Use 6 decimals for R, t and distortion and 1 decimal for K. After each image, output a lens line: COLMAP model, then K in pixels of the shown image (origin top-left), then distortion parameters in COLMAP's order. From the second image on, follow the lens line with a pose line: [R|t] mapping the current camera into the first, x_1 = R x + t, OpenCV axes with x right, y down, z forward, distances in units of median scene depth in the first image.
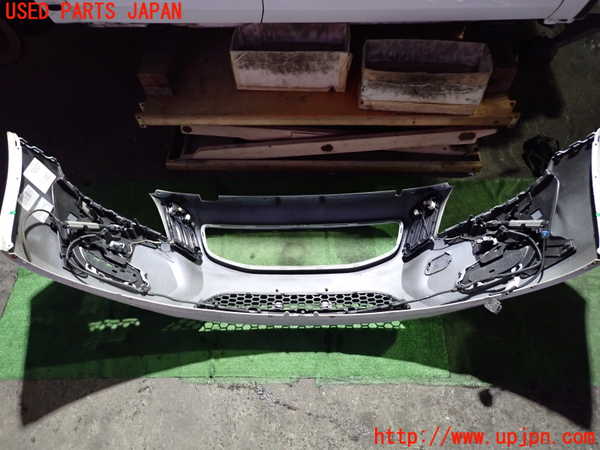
lens RADIAL K [[439.6, 0, 298.2], [0, 439.6, 224.7], [0, 0, 1]] dist [-0.003667, 0.003687]
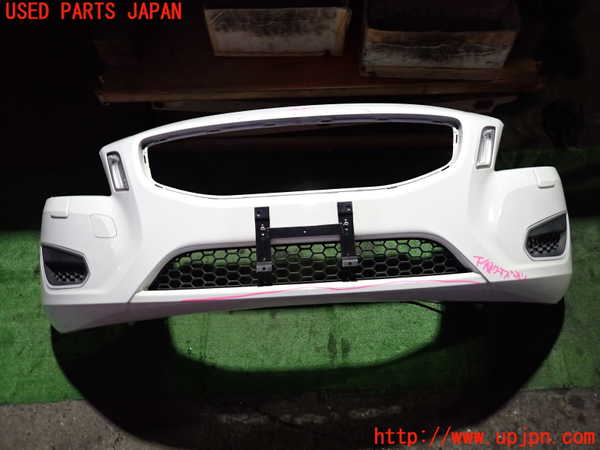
lens RADIAL K [[439.6, 0, 302.2], [0, 439.6, 225.7], [0, 0, 1]] dist [-0.003667, 0.003687]
pose [[0.998951, -0.036627, 0.027482, -0.007653], [0.034013, 0.995342, 0.090210, -0.059264], [-0.030658, -0.089180, 0.995544, 0.137199]]
